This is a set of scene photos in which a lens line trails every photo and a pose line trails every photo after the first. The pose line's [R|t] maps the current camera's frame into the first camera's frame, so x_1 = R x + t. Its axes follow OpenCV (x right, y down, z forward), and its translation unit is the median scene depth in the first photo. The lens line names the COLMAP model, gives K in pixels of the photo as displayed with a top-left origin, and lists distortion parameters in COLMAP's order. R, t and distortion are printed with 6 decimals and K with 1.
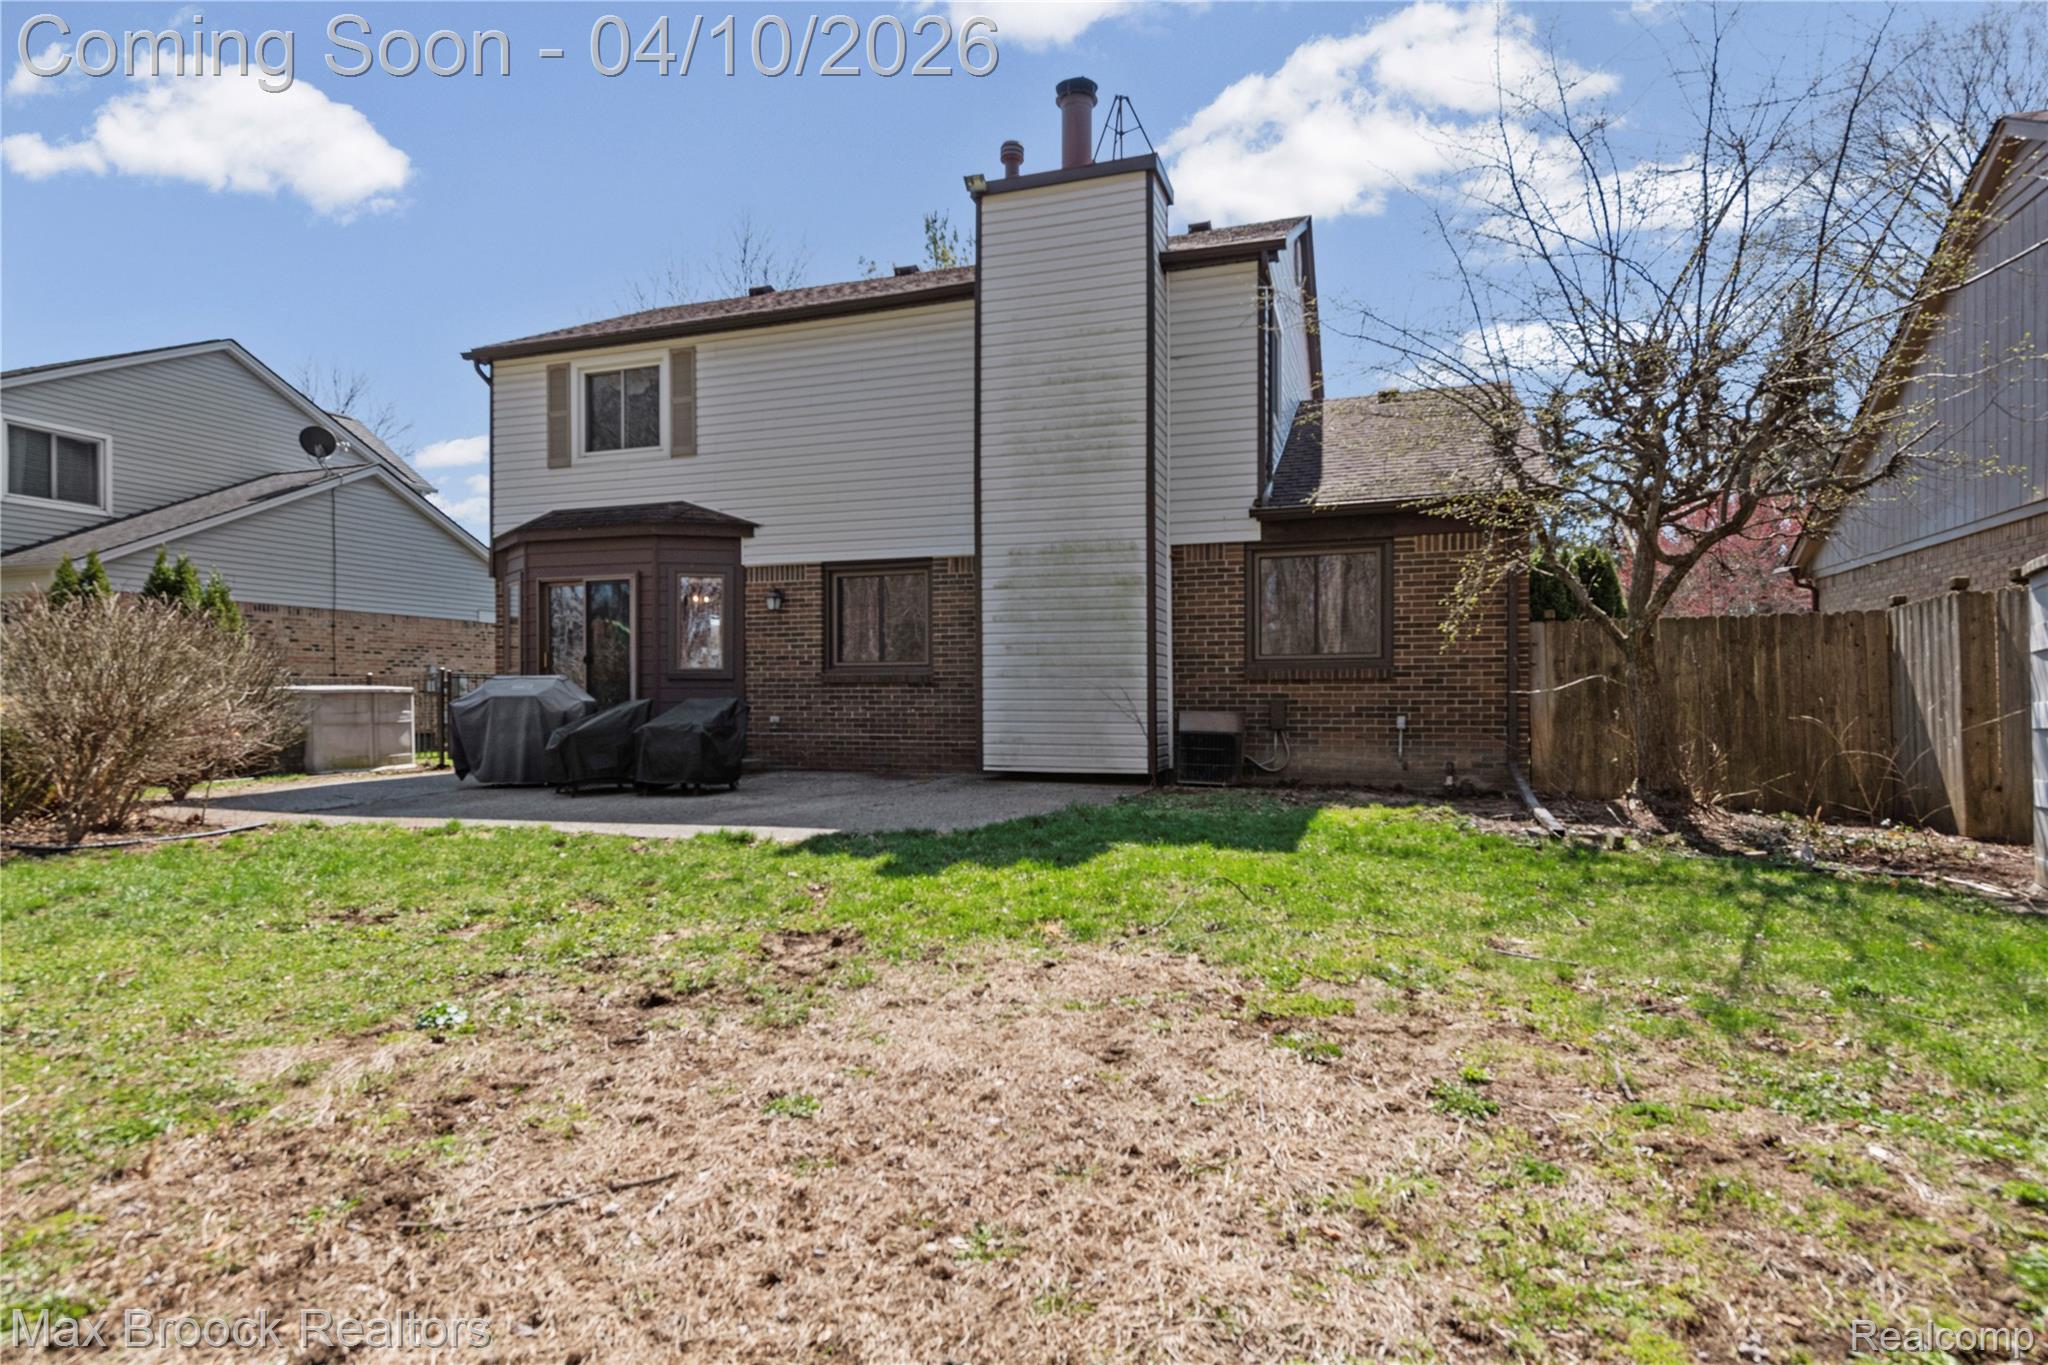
lens RADIAL K [[1081.3, 0, 1010.7], [0, 1081.3, 701.2], [0, 0, 1]] dist [0.000171, 0.000212]
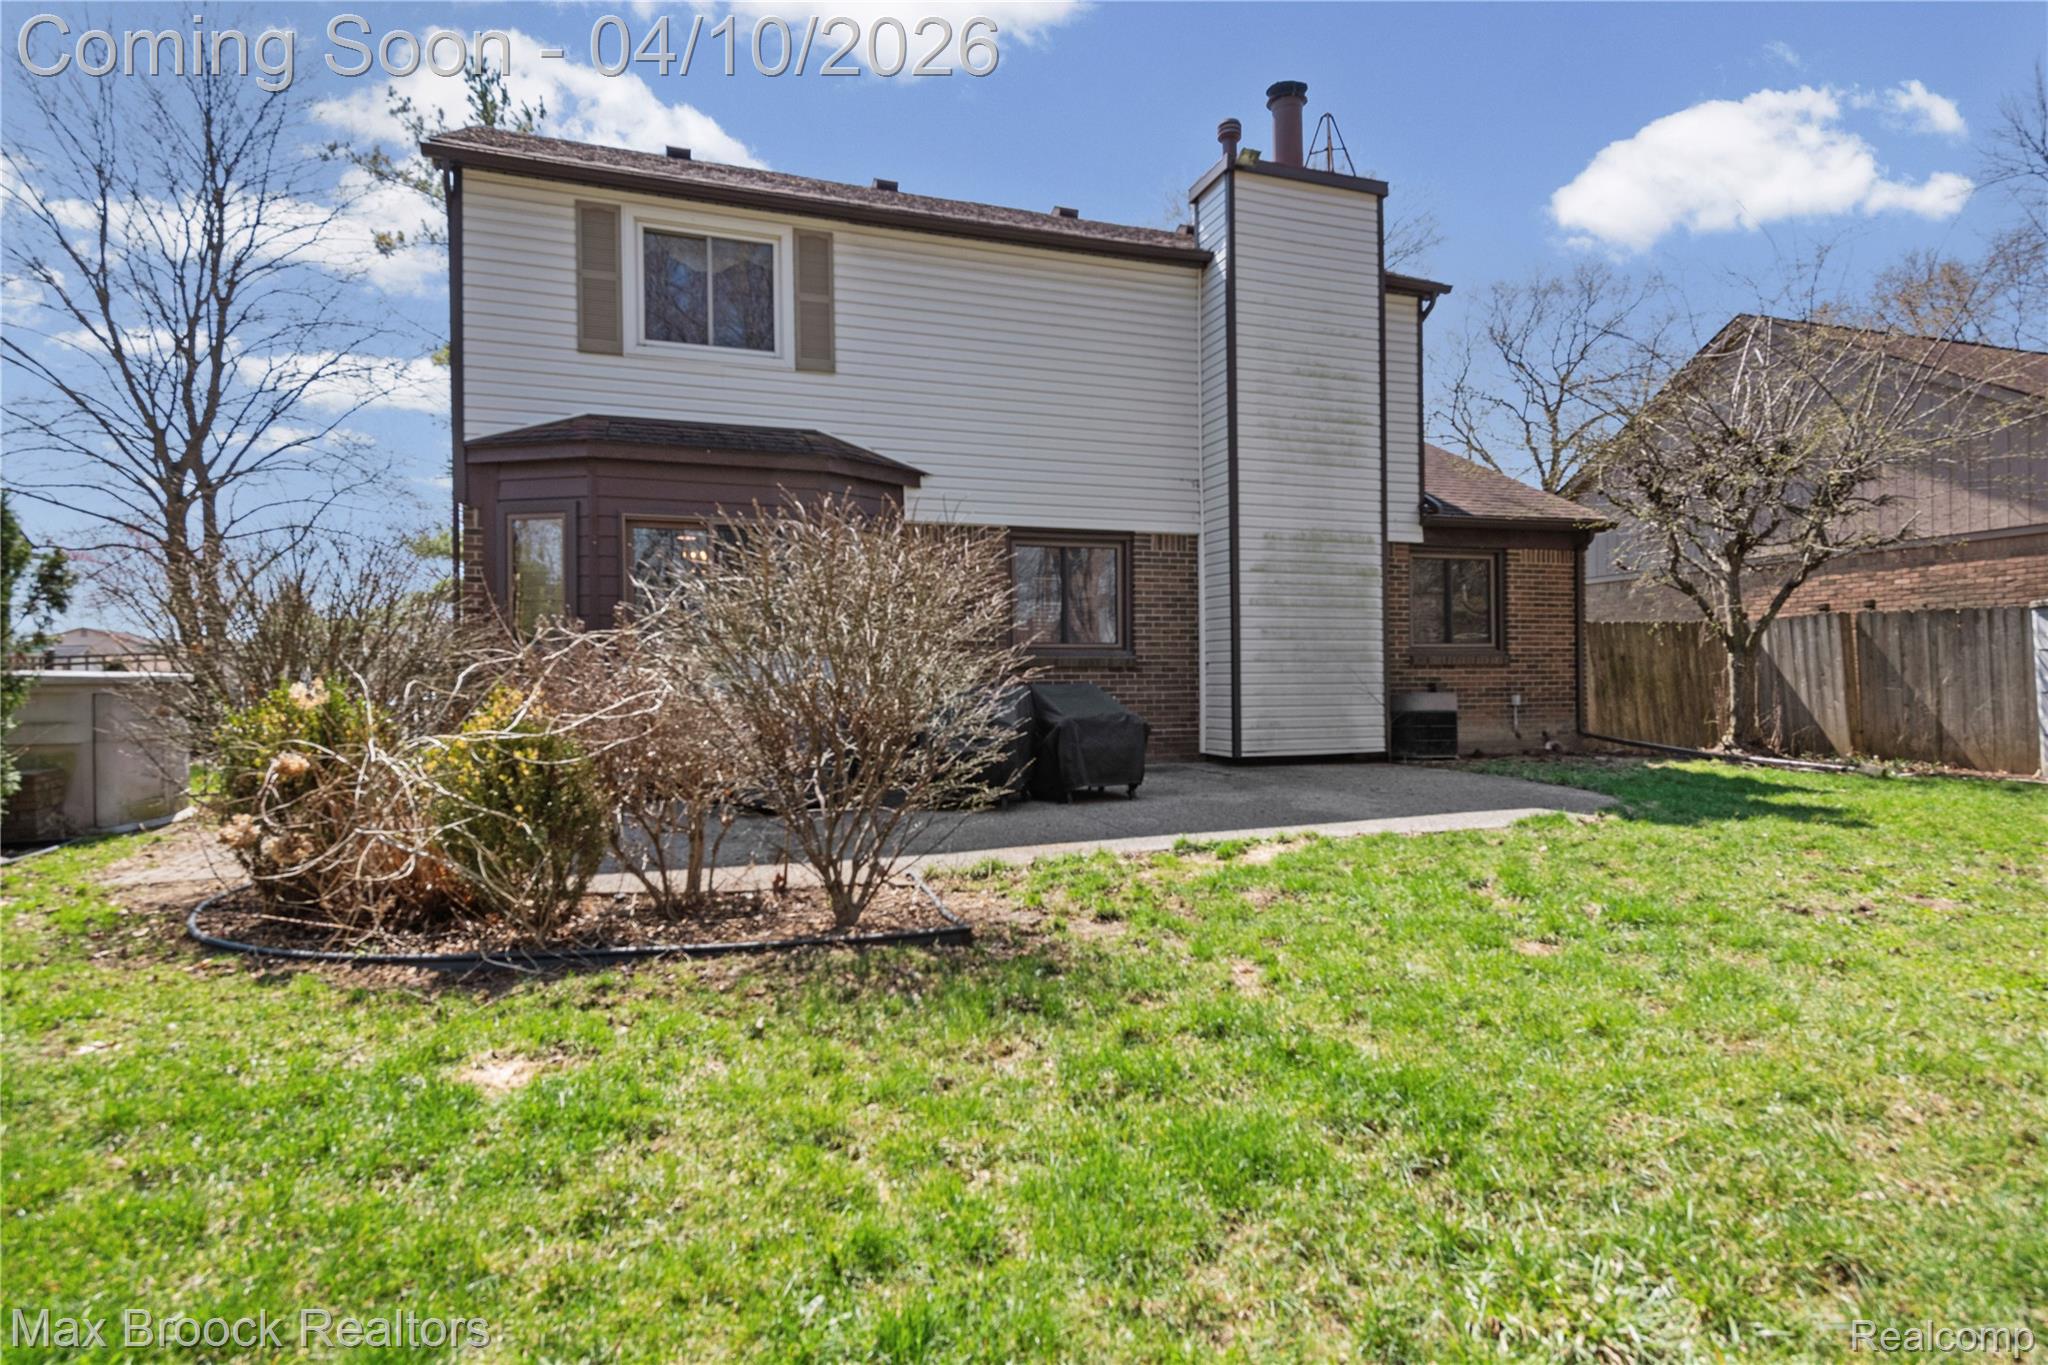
lens RADIAL K [[1156.2, 0, 1024.0], [0, 1156.2, 682.5], [0, 0, 1]] dist [0.000569, 0.000030]
pose [[0.764193, -0.004228, 0.644973, -0.813994], [0.012124, 0.999896, -0.007811, 0.002628], [-0.644873, 0.013789, 0.764165, 0.316736]]
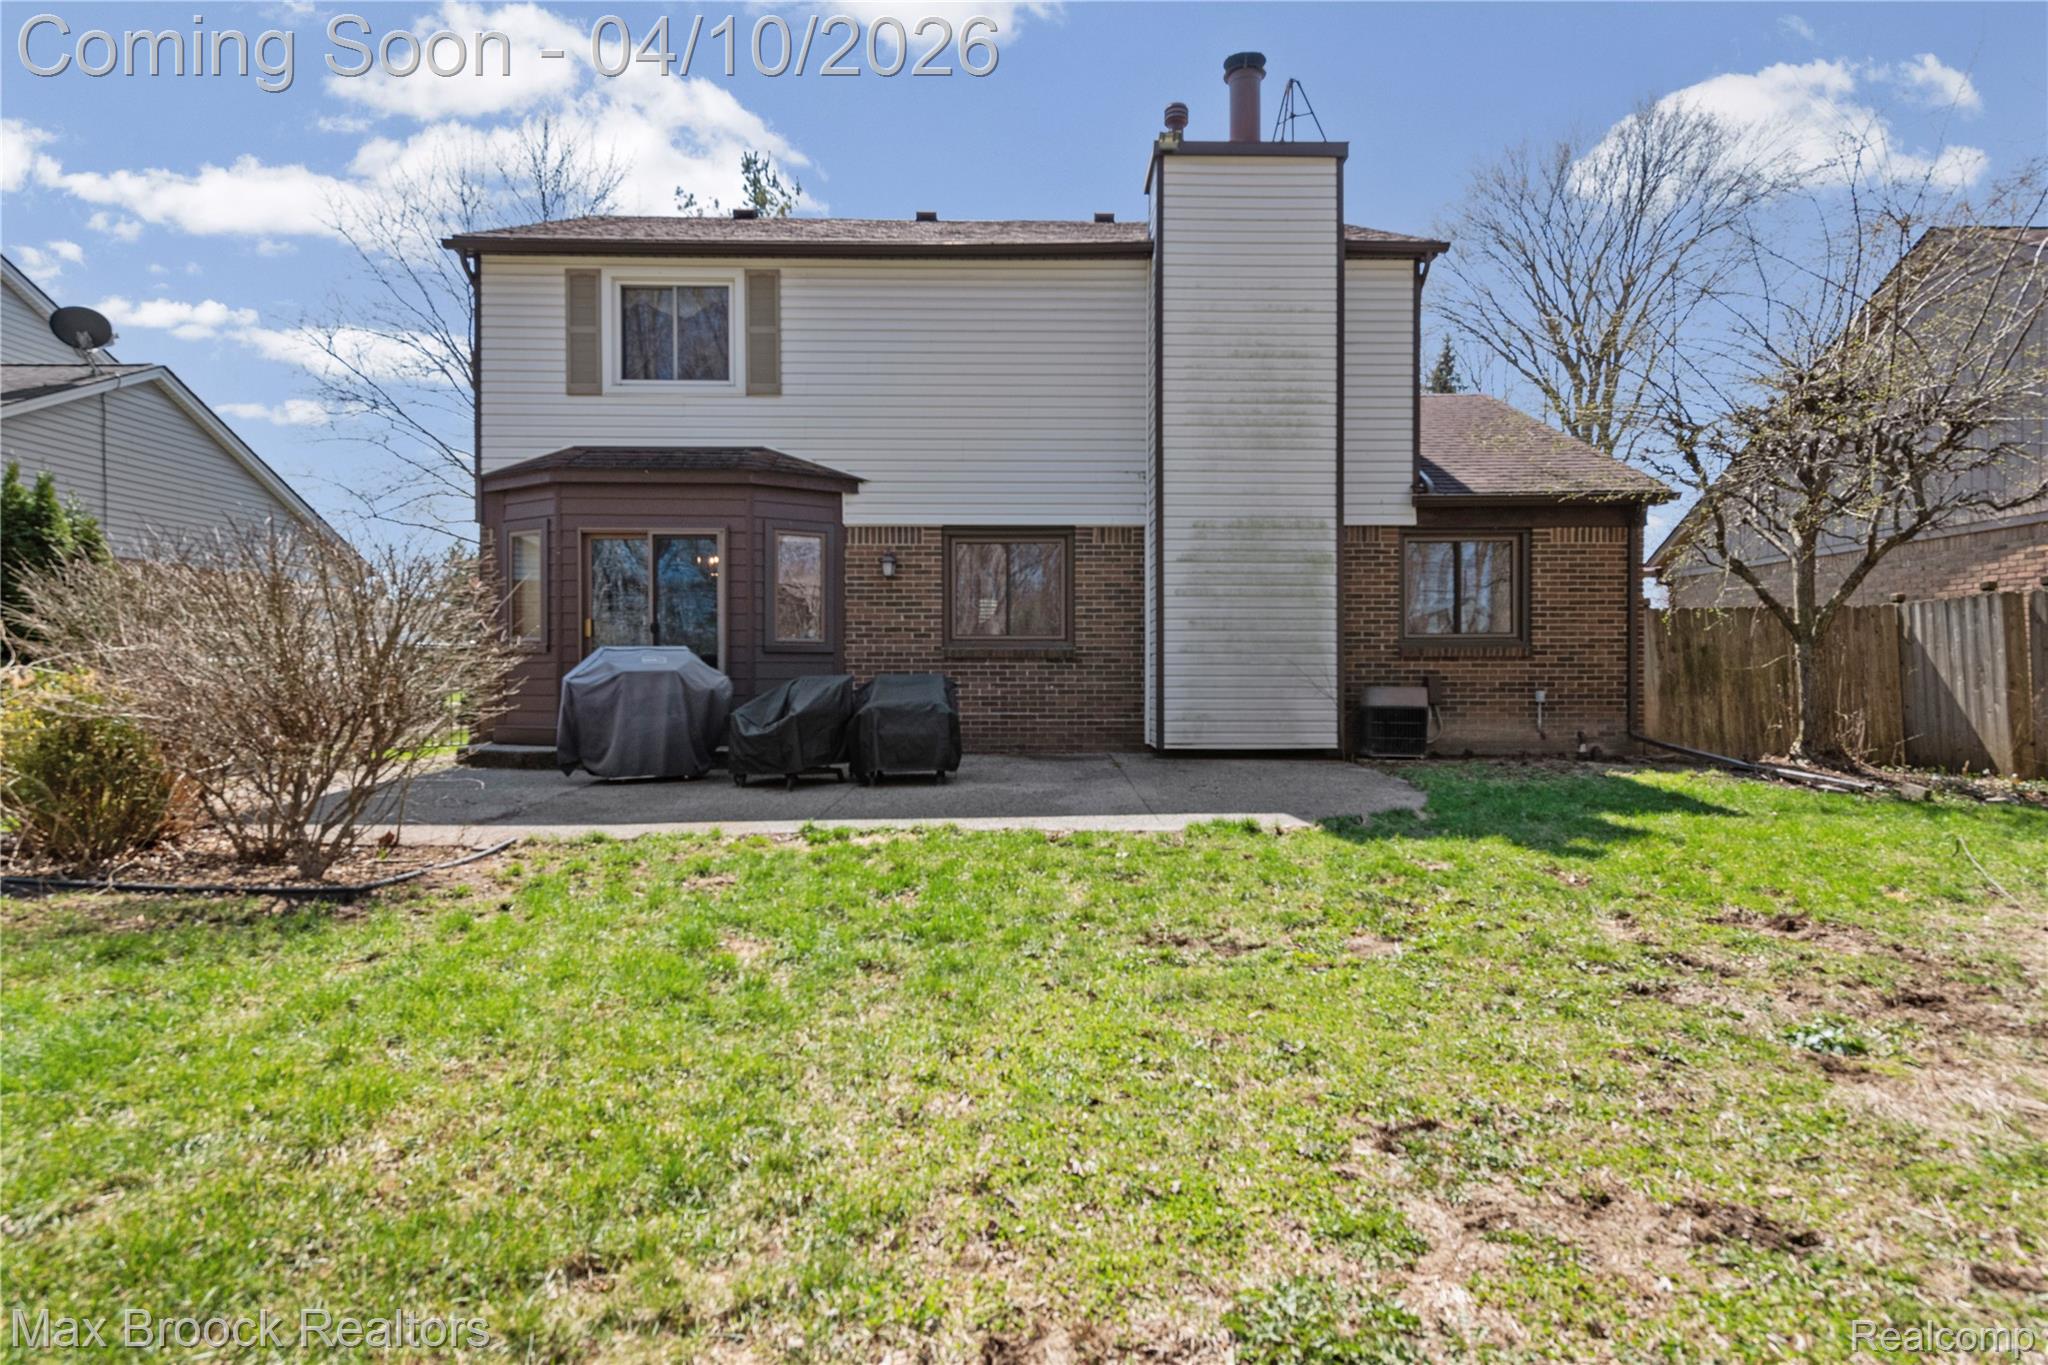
lens RADIAL K [[1063.1, 0, 1024.0], [0, 1063.1, 682.5], [0, 0, 1]] dist [-0.000175, -0.000925]
pose [[0.938518, -0.001334, 0.345229, -0.453270], [0.000761, 0.999998, 0.001795, 0.002673], [-0.345231, -0.001422, 0.938517, 0.144905]]
